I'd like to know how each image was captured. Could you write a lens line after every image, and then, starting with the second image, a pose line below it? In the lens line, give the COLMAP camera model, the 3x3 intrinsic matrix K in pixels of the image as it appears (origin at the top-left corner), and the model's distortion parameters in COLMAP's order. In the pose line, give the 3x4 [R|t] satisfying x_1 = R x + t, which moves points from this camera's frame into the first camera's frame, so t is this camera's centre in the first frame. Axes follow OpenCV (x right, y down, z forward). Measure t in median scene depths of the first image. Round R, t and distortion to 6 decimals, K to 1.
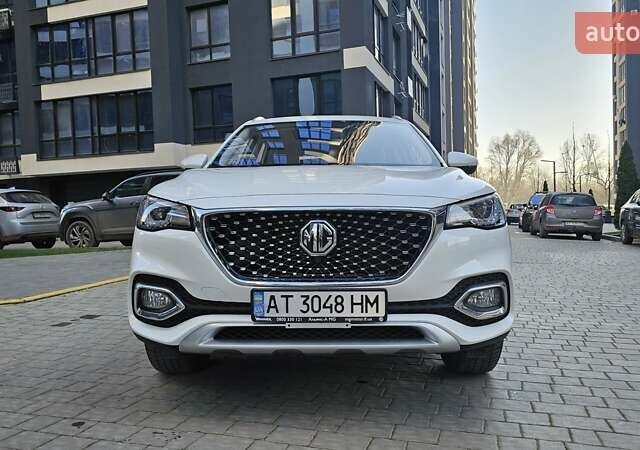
lens RADIAL K [[529.4, 0, 333.3], [0, 529.4, 233.5], [0, 0, 1]] dist [0.049424, -0.036704]
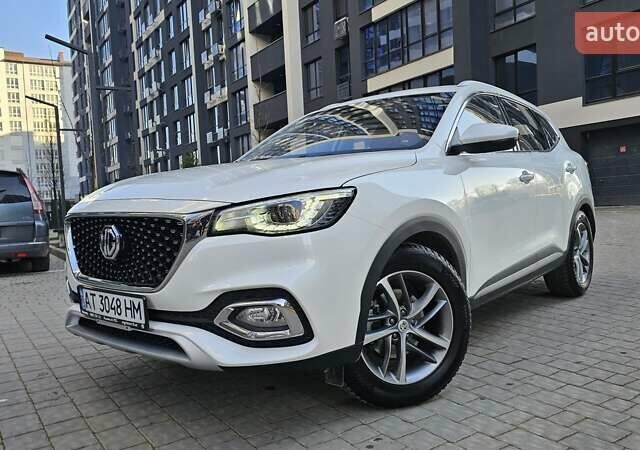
lens RADIAL K [[530.8, 0, 323.7], [0, 530.8, 230.3], [0, 0, 1]] dist [0.066663, -0.069930]
pose [[0.782752, 0.020558, -0.621994, 0.890127], [0.008113, 0.999032, 0.043230, -0.053696], [0.622280, -0.038885, 0.781828, 0.397284]]
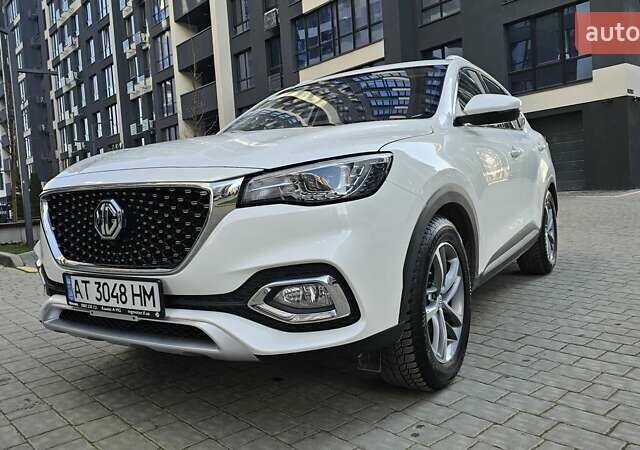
lens RADIAL K [[525.0, 0, 320.0], [0, 525.0, 225.0], [0, 0, 1]] dist [0.066518, -0.071949]
pose [[0.857935, 0.004502, -0.513739, 0.687246], [0.023734, 0.998547, 0.048385, -0.016345], [0.513210, -0.053705, 0.856581, 0.376963]]
